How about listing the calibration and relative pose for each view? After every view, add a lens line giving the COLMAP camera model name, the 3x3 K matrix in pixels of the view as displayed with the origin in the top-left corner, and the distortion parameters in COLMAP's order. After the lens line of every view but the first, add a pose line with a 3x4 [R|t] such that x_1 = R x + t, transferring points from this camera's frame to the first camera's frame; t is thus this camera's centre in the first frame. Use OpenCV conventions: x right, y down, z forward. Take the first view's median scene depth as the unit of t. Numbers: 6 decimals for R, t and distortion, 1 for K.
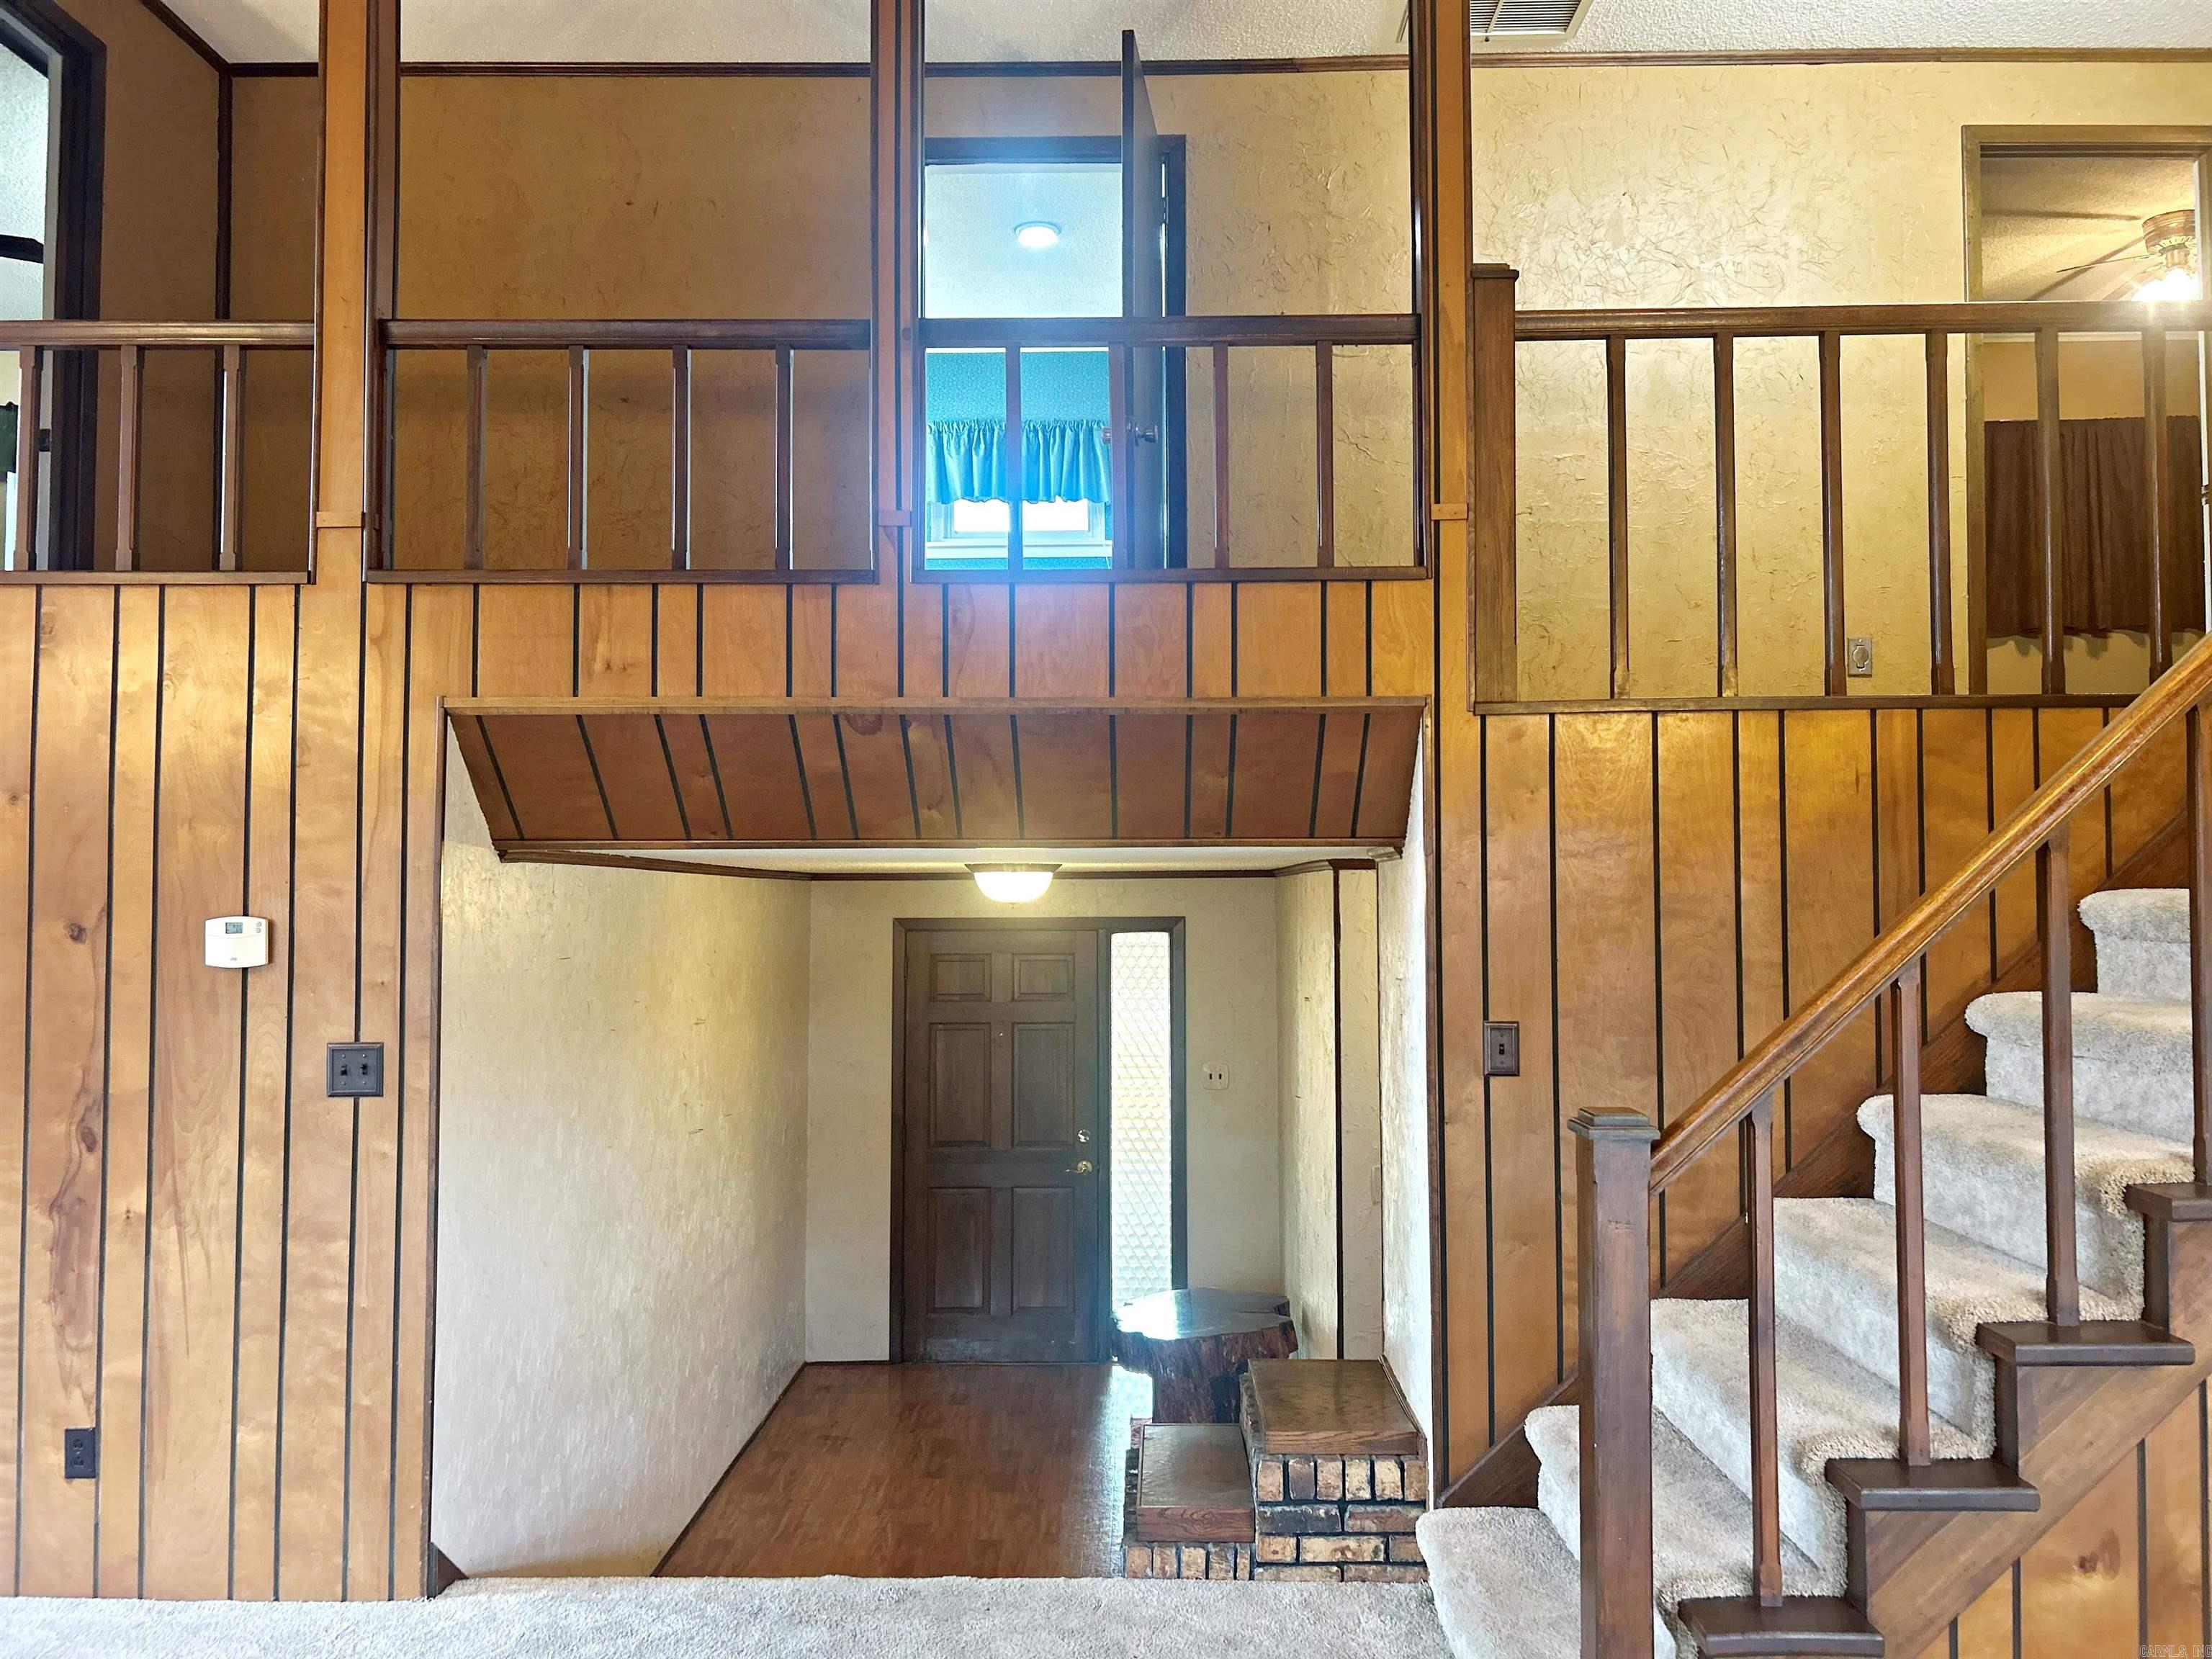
lens RADIAL K [[1665.9, 0, 1110.4], [0, 1665.9, 837.0], [0, 0, 1]] dist [0.057277, -0.059618]
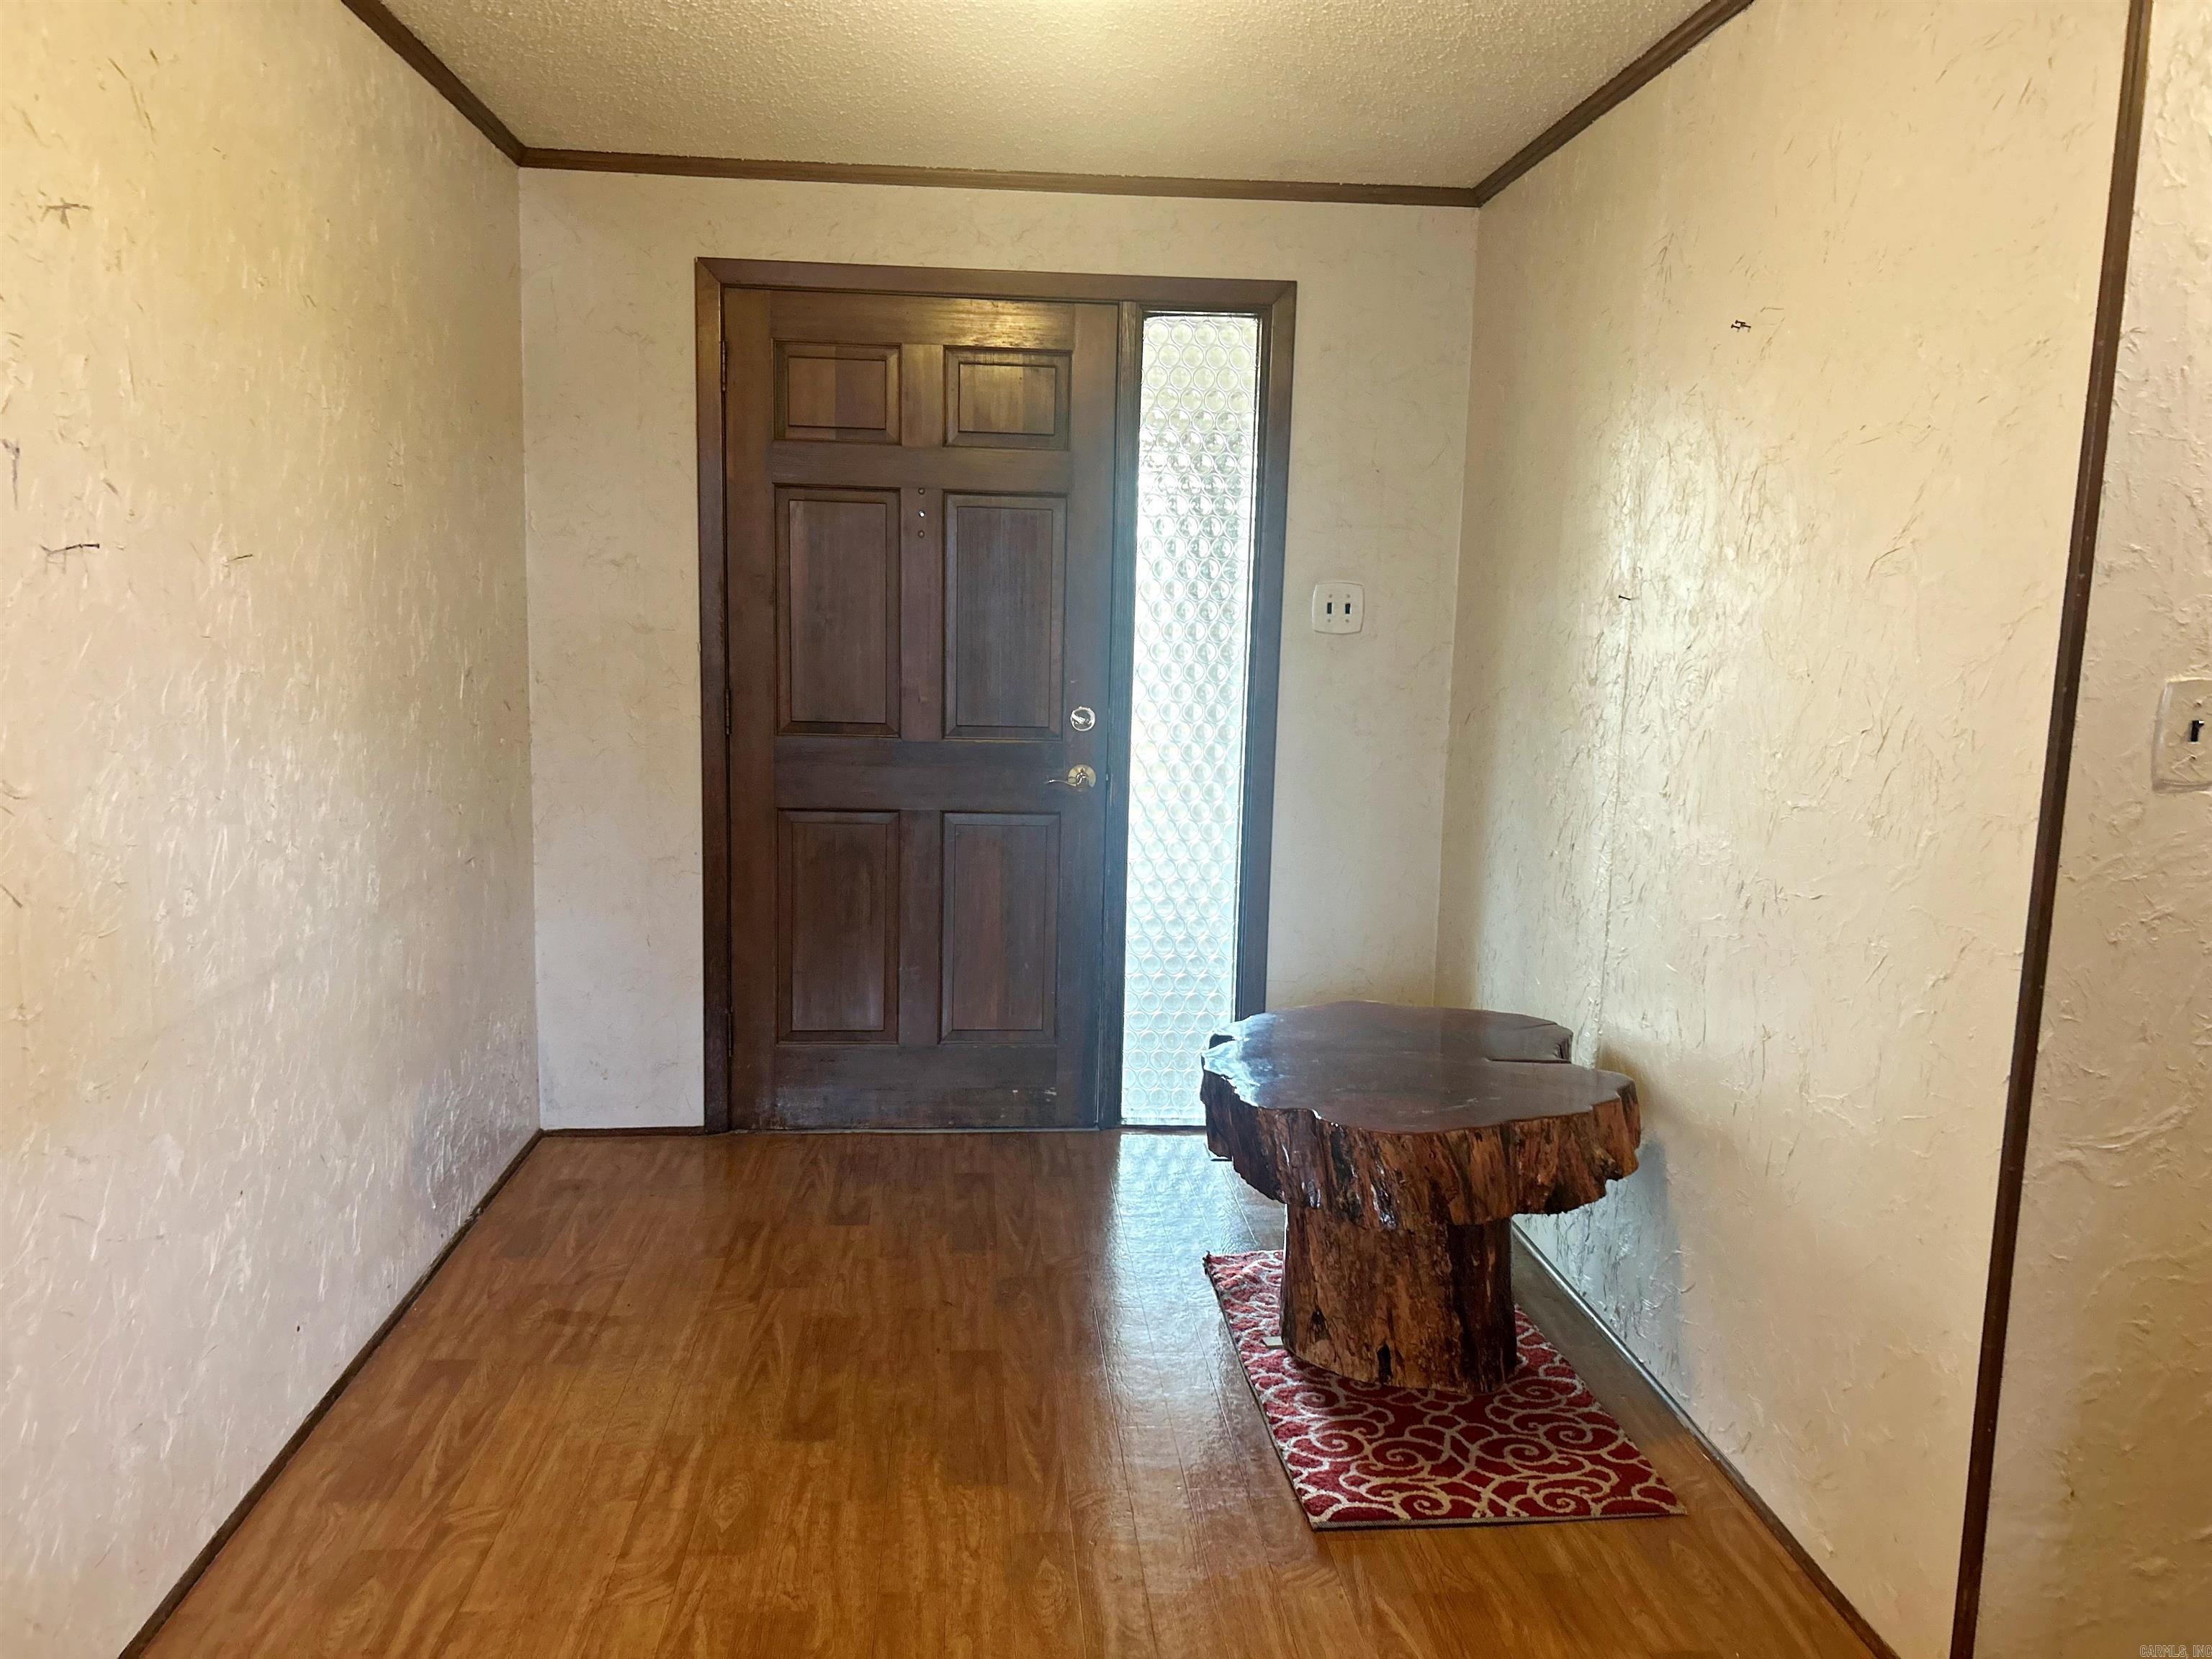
lens RADIAL K [[1679.0, 0, 1112.6], [0, 1679.0, 867.4], [0, 0, 1]] dist [0.091459, -0.159057]
pose [[0.994526, 0.012956, 0.103682, -0.062824], [-0.033248, 0.979947, 0.196466, 0.128225], [-0.099058, -0.198837, 0.975013, 0.503381]]
